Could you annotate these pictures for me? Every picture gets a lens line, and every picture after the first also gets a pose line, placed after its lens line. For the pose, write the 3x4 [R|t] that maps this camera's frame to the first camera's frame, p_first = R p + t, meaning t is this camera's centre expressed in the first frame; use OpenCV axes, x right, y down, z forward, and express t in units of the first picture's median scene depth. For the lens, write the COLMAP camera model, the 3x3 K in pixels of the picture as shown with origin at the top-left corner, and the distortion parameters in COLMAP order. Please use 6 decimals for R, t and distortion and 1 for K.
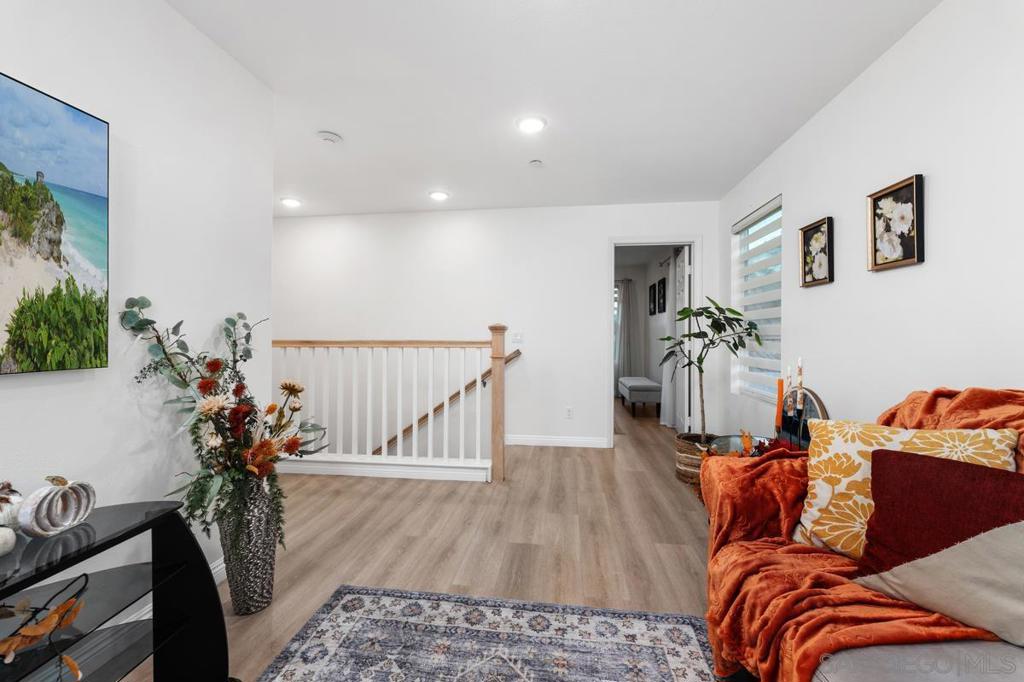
lens RADIAL K [[422.7, 0, 514.6], [0, 422.7, 322.7], [0, 0, 1]] dist [0.001206, 0.000036]
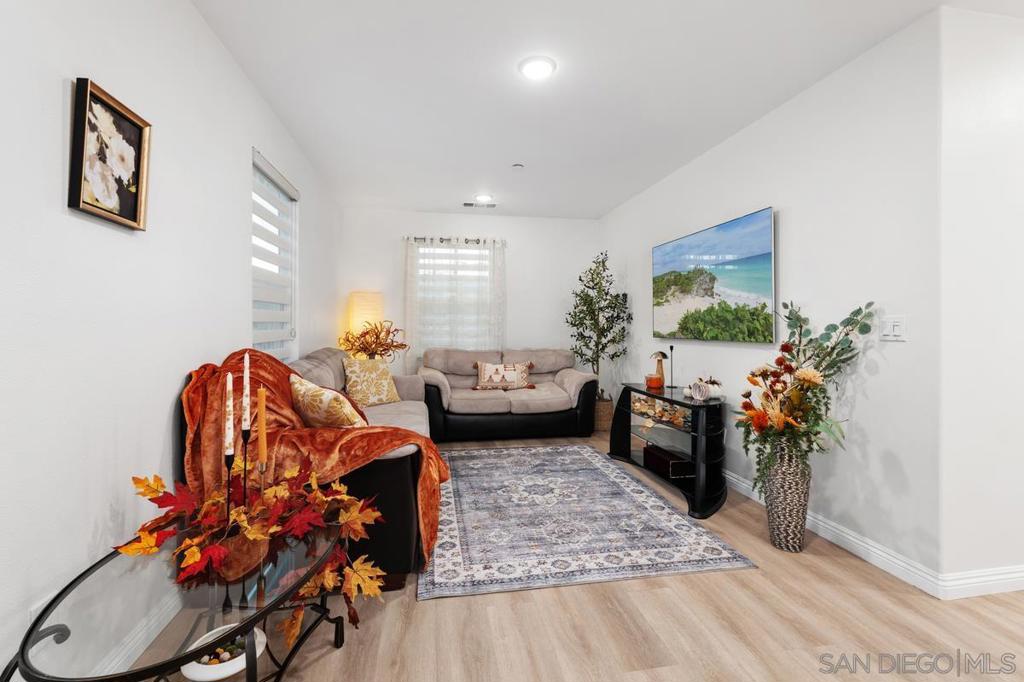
lens RADIAL K [[427.1, 0, 514.9], [0, 427.1, 335.7], [0, 0, 1]] dist [-0.001137, -0.000058]
pose [[-0.949902, 0.000389, -0.312548, 0.520818], [0.000368, 1.000000, 0.000127, 0.057035], [0.312548, 0.000006, -0.949902, 1.955021]]
